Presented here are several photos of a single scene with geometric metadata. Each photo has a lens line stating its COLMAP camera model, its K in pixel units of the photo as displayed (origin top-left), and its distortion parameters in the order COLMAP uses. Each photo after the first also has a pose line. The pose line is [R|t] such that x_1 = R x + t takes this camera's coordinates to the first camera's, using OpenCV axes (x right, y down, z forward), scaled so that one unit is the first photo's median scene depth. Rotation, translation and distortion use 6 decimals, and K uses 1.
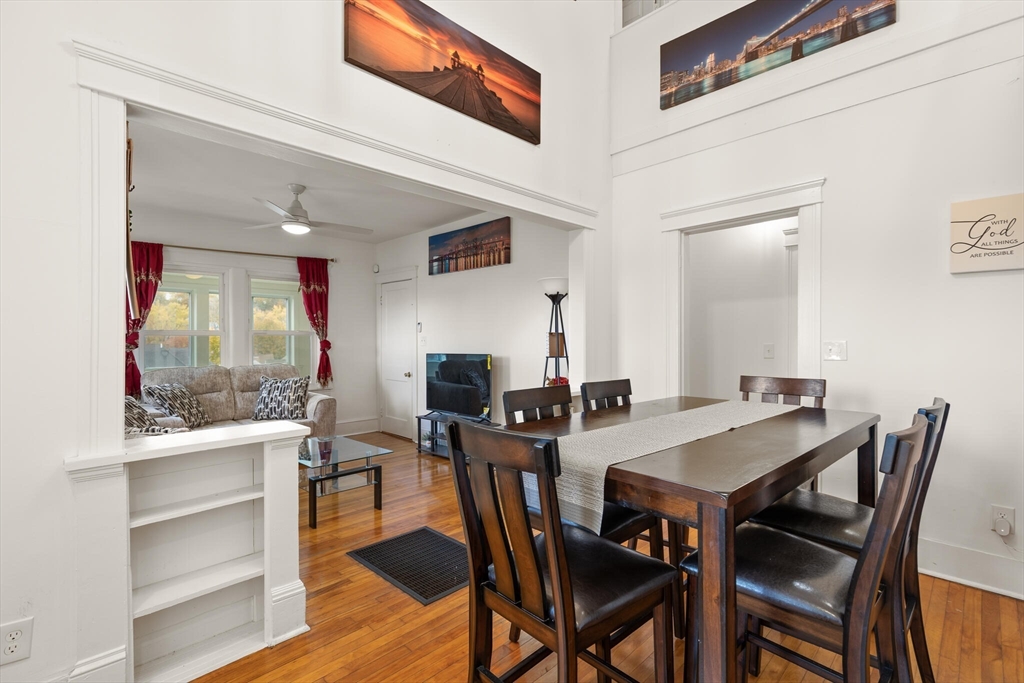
lens RADIAL K [[471.1, 0, 512.5], [0, 471.1, 344.9], [0, 0, 1]] dist [0.006457, -0.000869]
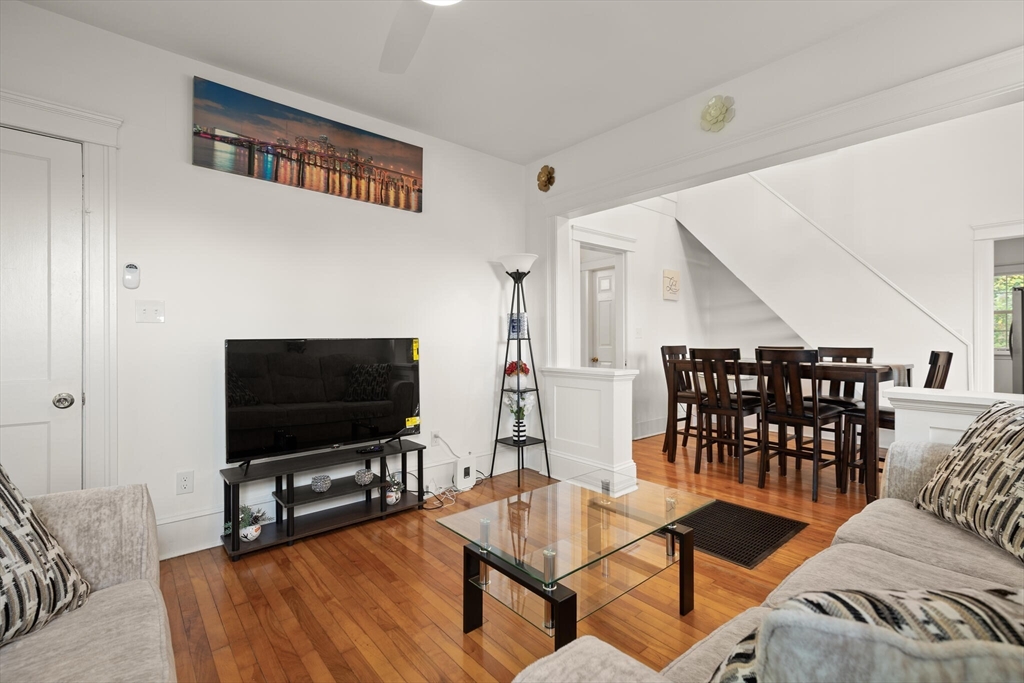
lens RADIAL K [[458.9, 0, 515.2], [0, 458.9, 340.8], [0, 0, 1]] dist [0.009421, -0.000252]
pose [[0.075545, 0.001859, 0.997141, -0.974287], [0.008393, 0.999962, -0.002500, 0.037960], [-0.997107, 0.008557, 0.075526, 1.111798]]
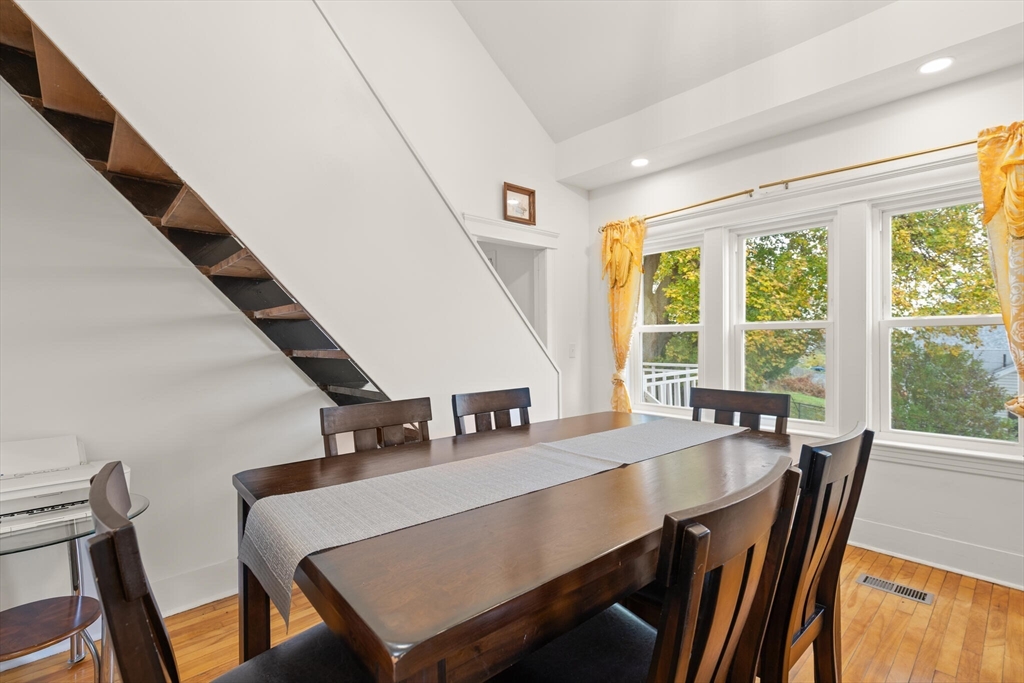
lens RADIAL K [[471.1, 0, 512.5], [0, 471.1, 344.9], [0, 0, 1]] dist [0.006457, -0.000869]
pose [[-0.998970, 0.016461, 0.042293, 0.240953], [0.017299, 0.999660, 0.019513, -0.011052], [-0.041958, 0.020224, -0.998915, 0.950623]]
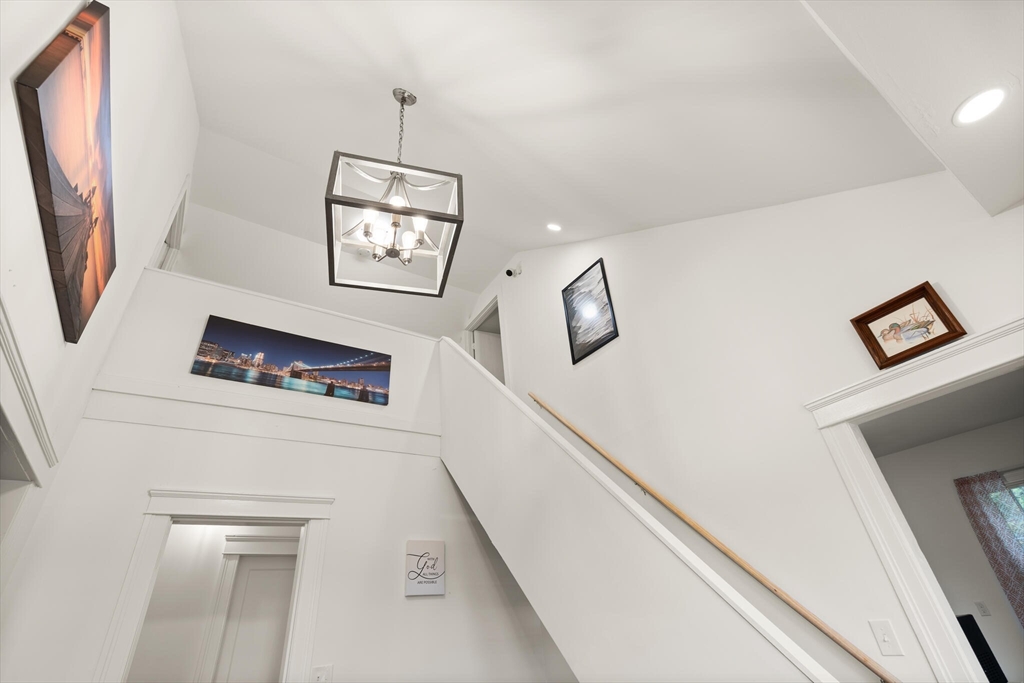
lens RADIAL K [[466.3, 0, 513.4], [0, 466.3, 337.9], [0, 0, 1]] dist [0.010331, -0.004821]
pose [[0.198814, 0.514427, 0.834169, -0.353658], [0.095543, 0.836932, -0.538903, -0.013684], [-0.975369, 0.186840, 0.117244, 0.292981]]
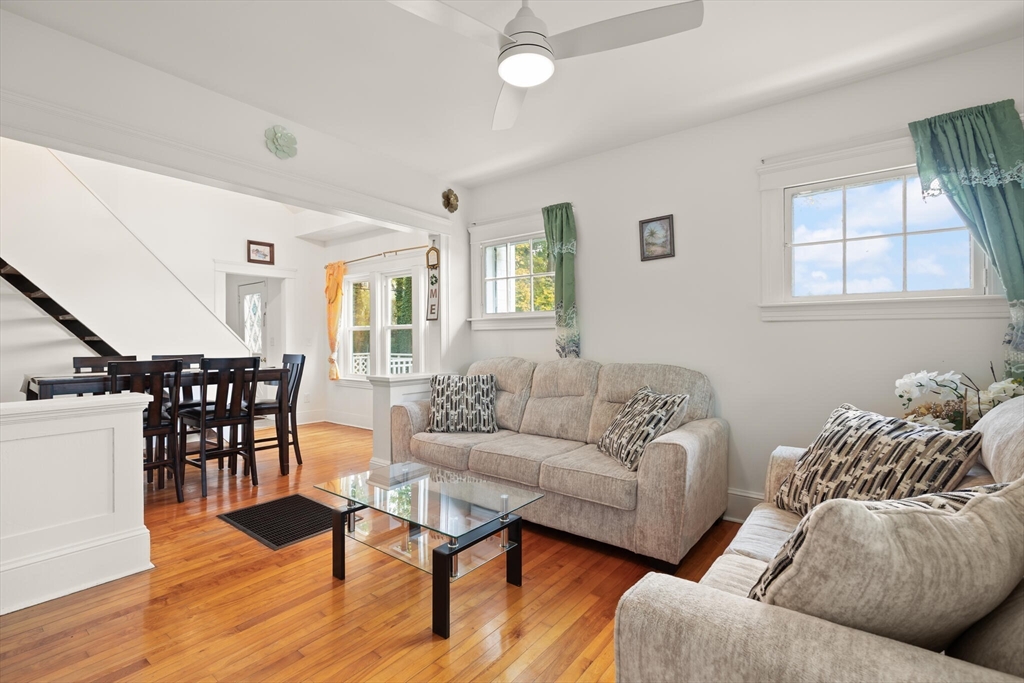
lens RADIAL K [[468.5, 0, 511.6], [0, 468.5, 337.8], [0, 0, 1]] dist [0.012723, -0.000776]
pose [[-0.992660, 0.009401, -0.120575, -0.470292], [0.008870, 0.999948, 0.004944, 0.012919], [0.120615, 0.003838, -0.992692, 1.766651]]
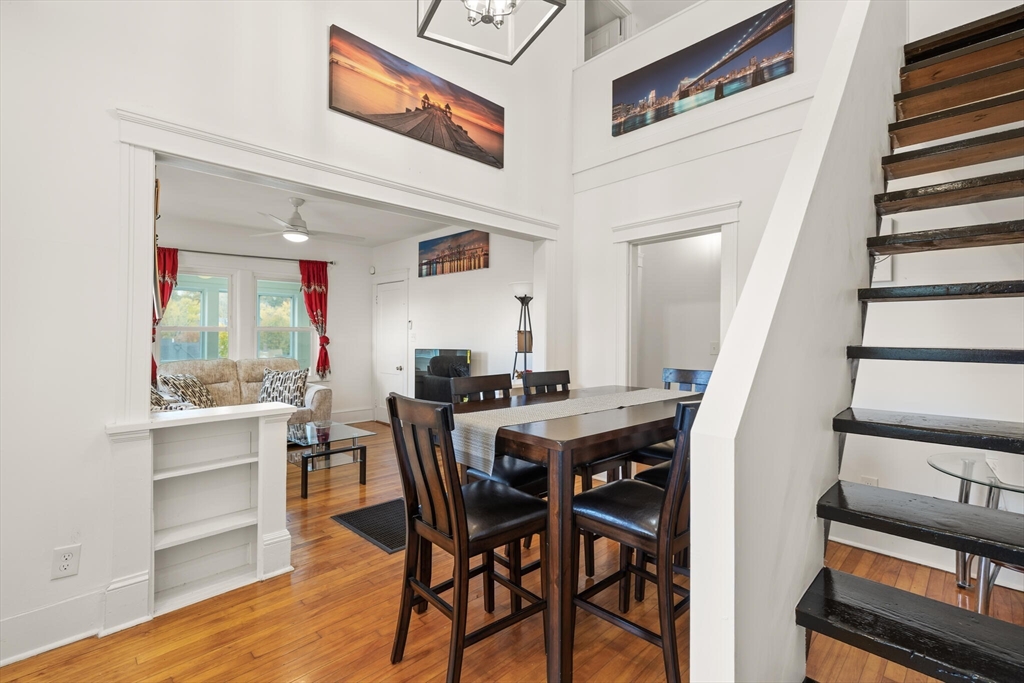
lens RADIAL K [[466.3, 0, 513.4], [0, 466.3, 337.9], [0, 0, 1]] dist [0.010331, -0.004821]
pose [[0.999922, 0.006943, -0.010355, 0.091678], [-0.007039, 0.999933, -0.009219, 0.001791], [0.010290, 0.009291, 0.999904, -0.134531]]
